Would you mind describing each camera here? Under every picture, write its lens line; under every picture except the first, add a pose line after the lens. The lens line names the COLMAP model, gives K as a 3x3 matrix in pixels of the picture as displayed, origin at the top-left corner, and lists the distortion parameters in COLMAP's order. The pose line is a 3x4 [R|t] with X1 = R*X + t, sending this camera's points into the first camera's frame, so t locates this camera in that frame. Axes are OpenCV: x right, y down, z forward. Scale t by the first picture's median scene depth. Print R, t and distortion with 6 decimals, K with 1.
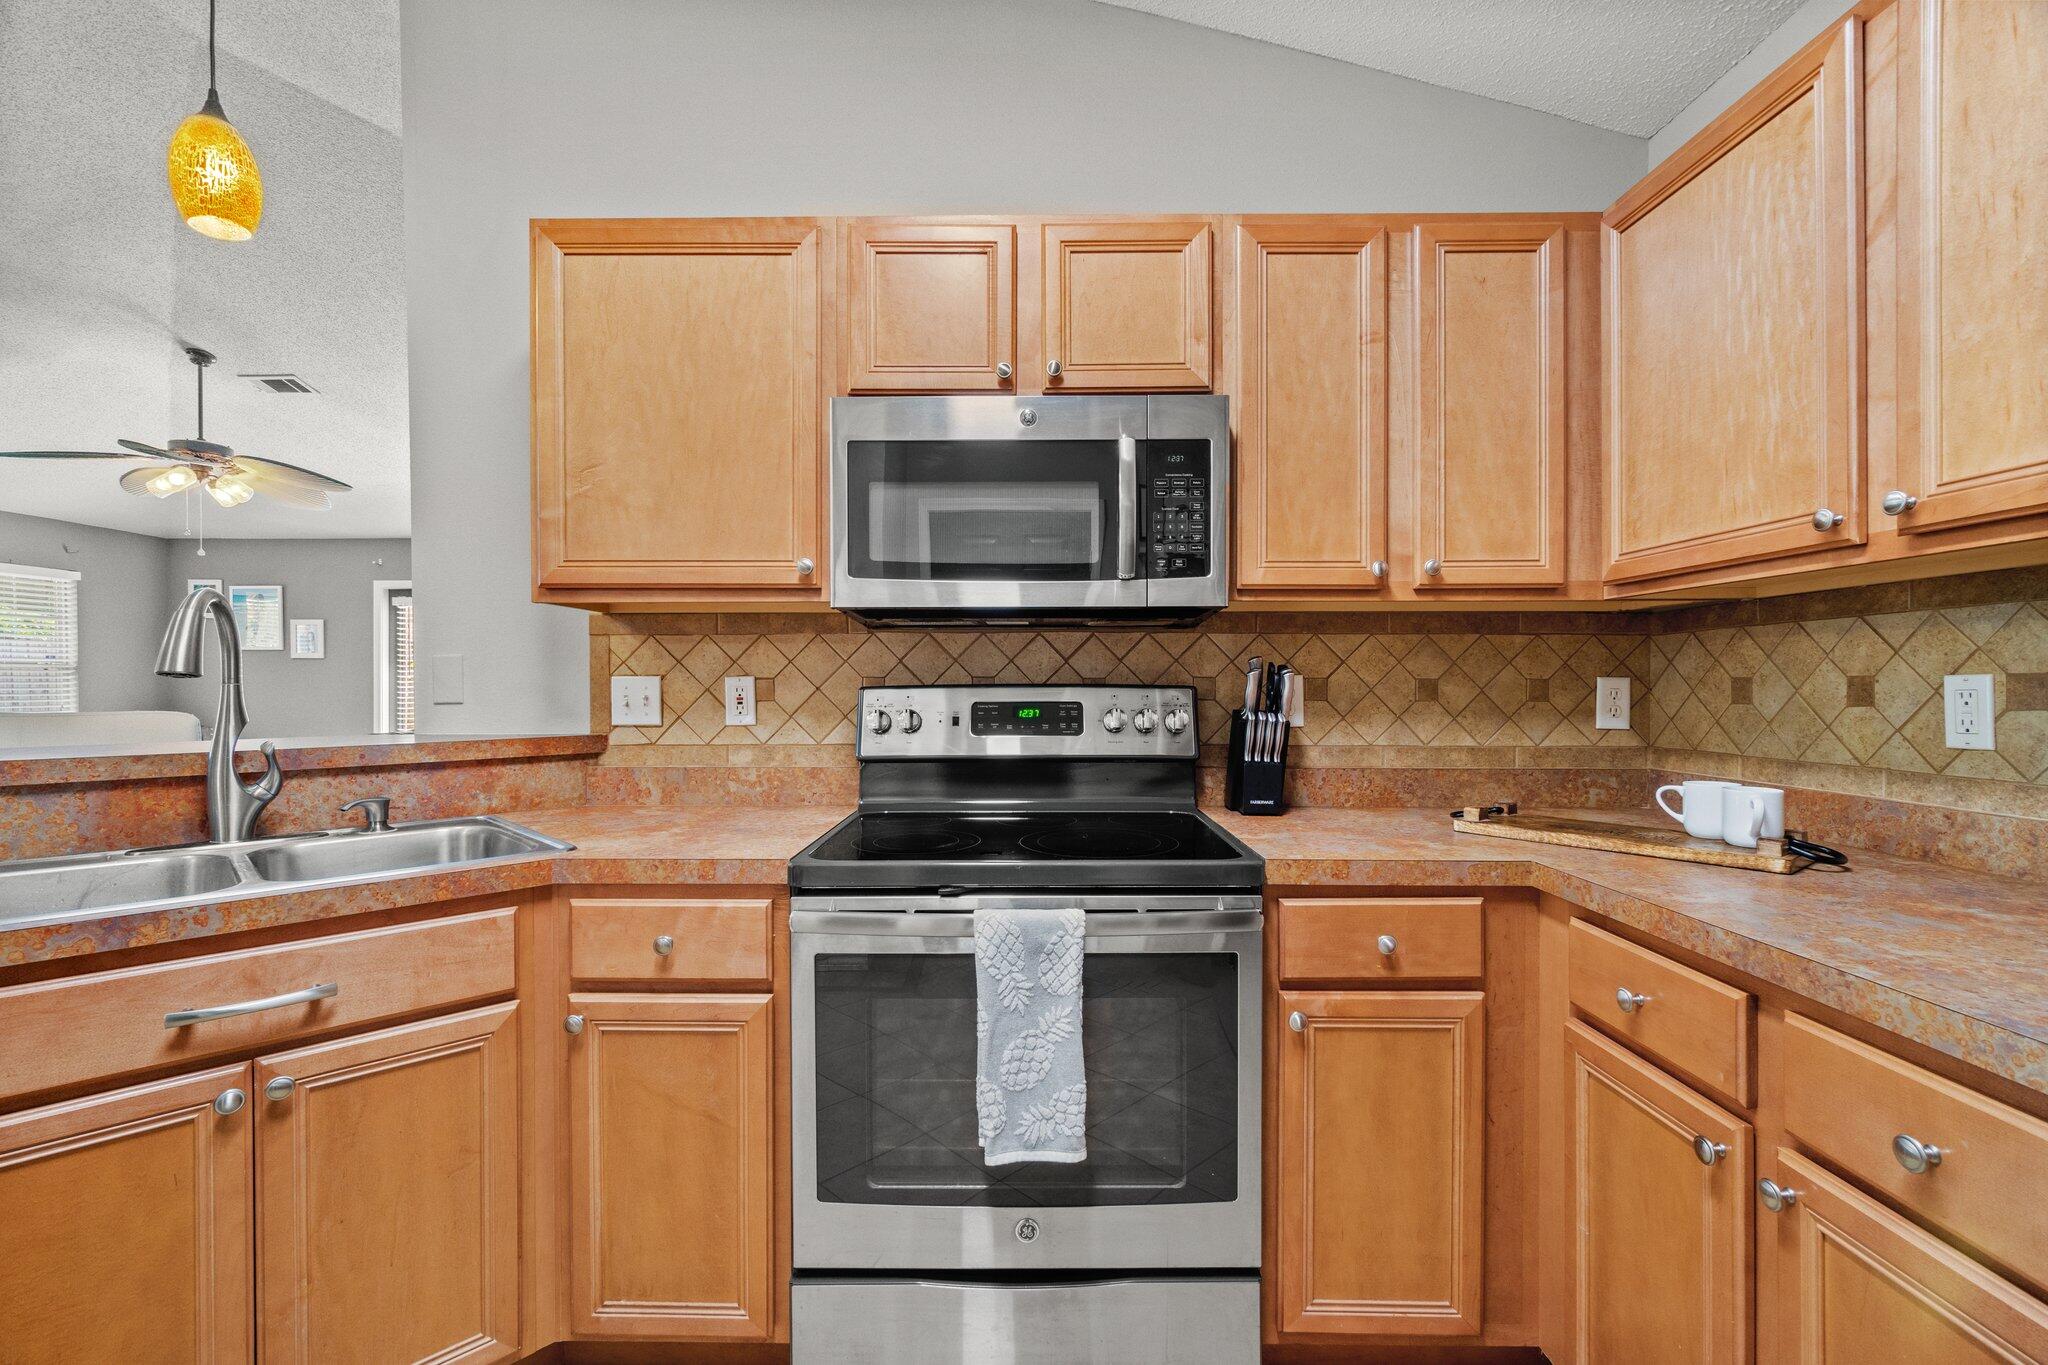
lens RADIAL K [[882.7, 0, 1026.6], [0, 882.7, 687.8], [0, 0, 1]] dist [-0.002647, 0.000371]
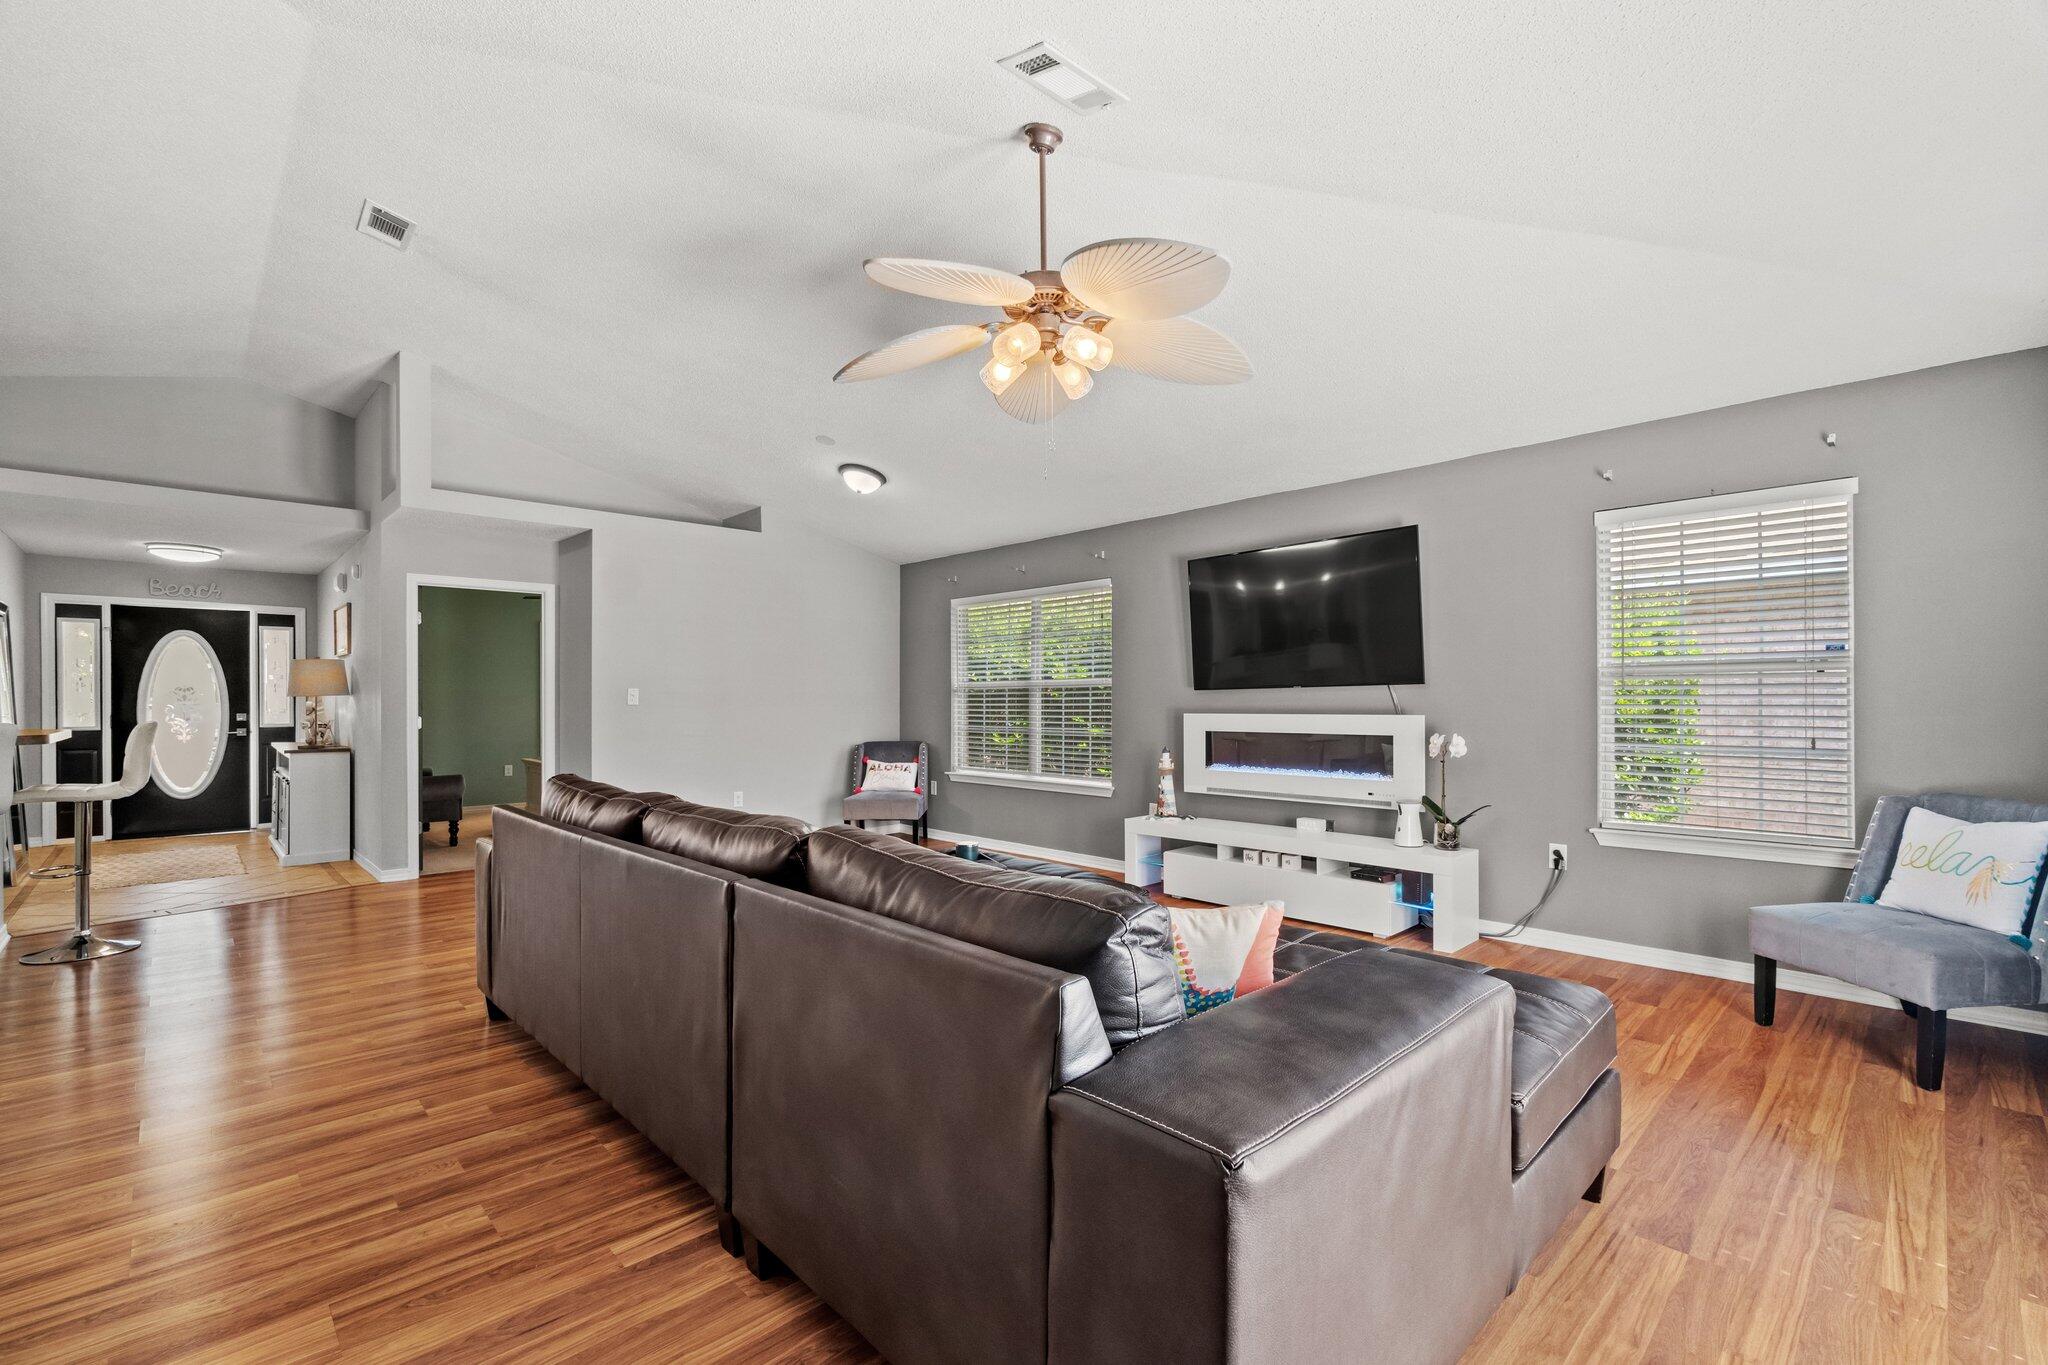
lens RADIAL K [[876.7, 0, 1023.4], [0, 876.7, 686.2], [0, 0, 1]] dist [-0.006907, 0.001036]
pose [[-0.715467, -0.004004, -0.698635, -1.528608], [0.003269, 0.999953, -0.009078, -0.032304], [0.698639, -0.008778, -0.715421, 4.045793]]
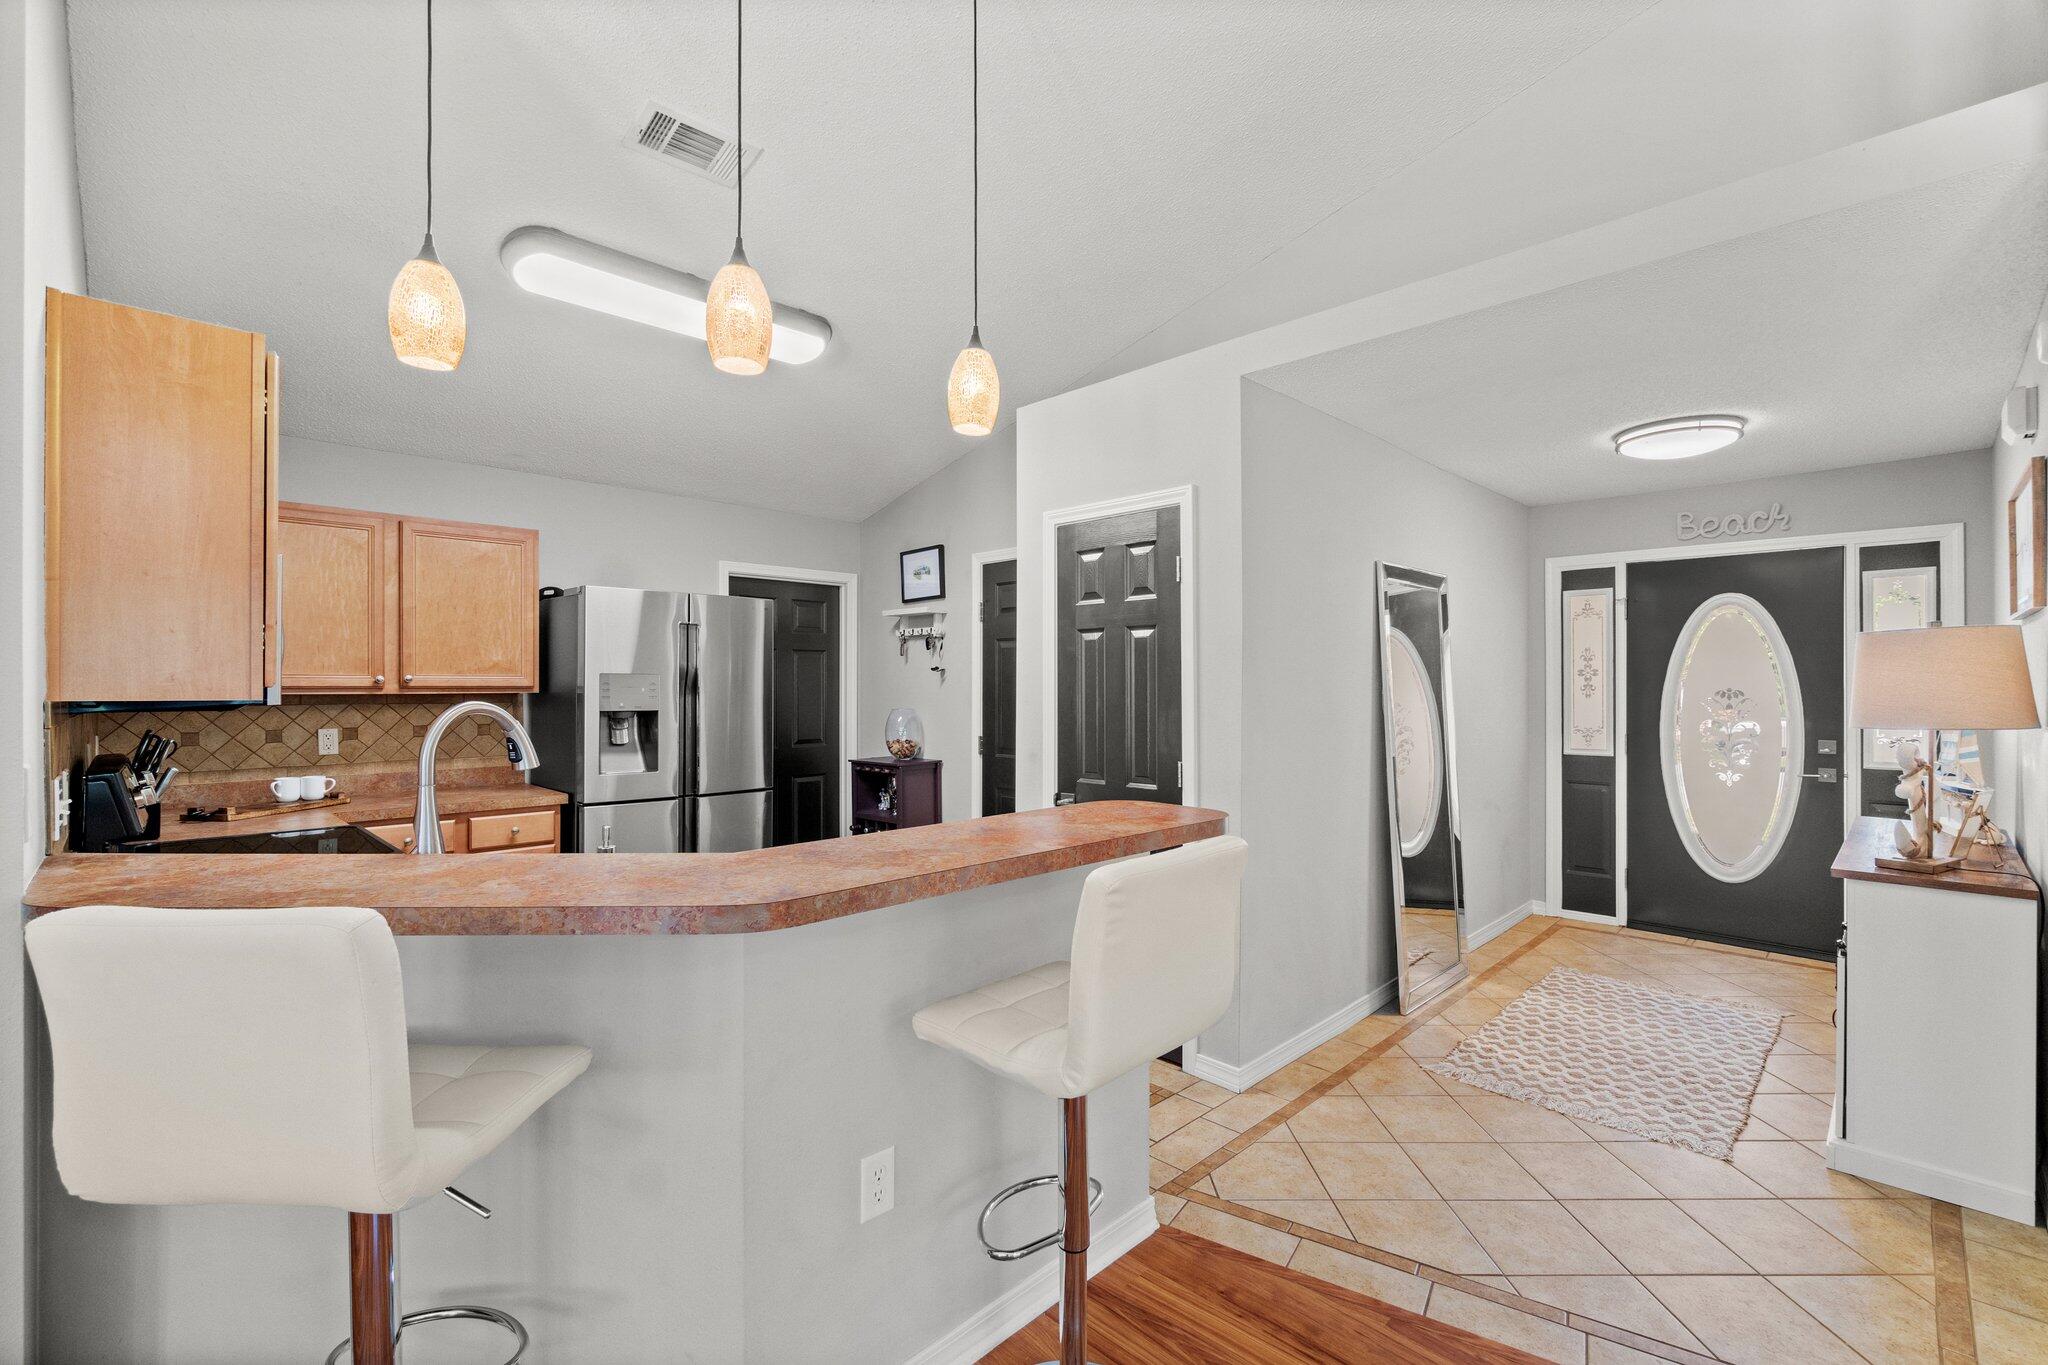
lens RADIAL K [[896.1, 0, 1020.8], [0, 896.1, 689.0], [0, 0, 1]] dist [0.001730, 0.000383]
pose [[-0.710152, -0.000440, 0.704048, -1.972111], [0.004802, 0.999974, 0.005469, -0.113720], [-0.704032, 0.007265, -0.710131, 1.143605]]
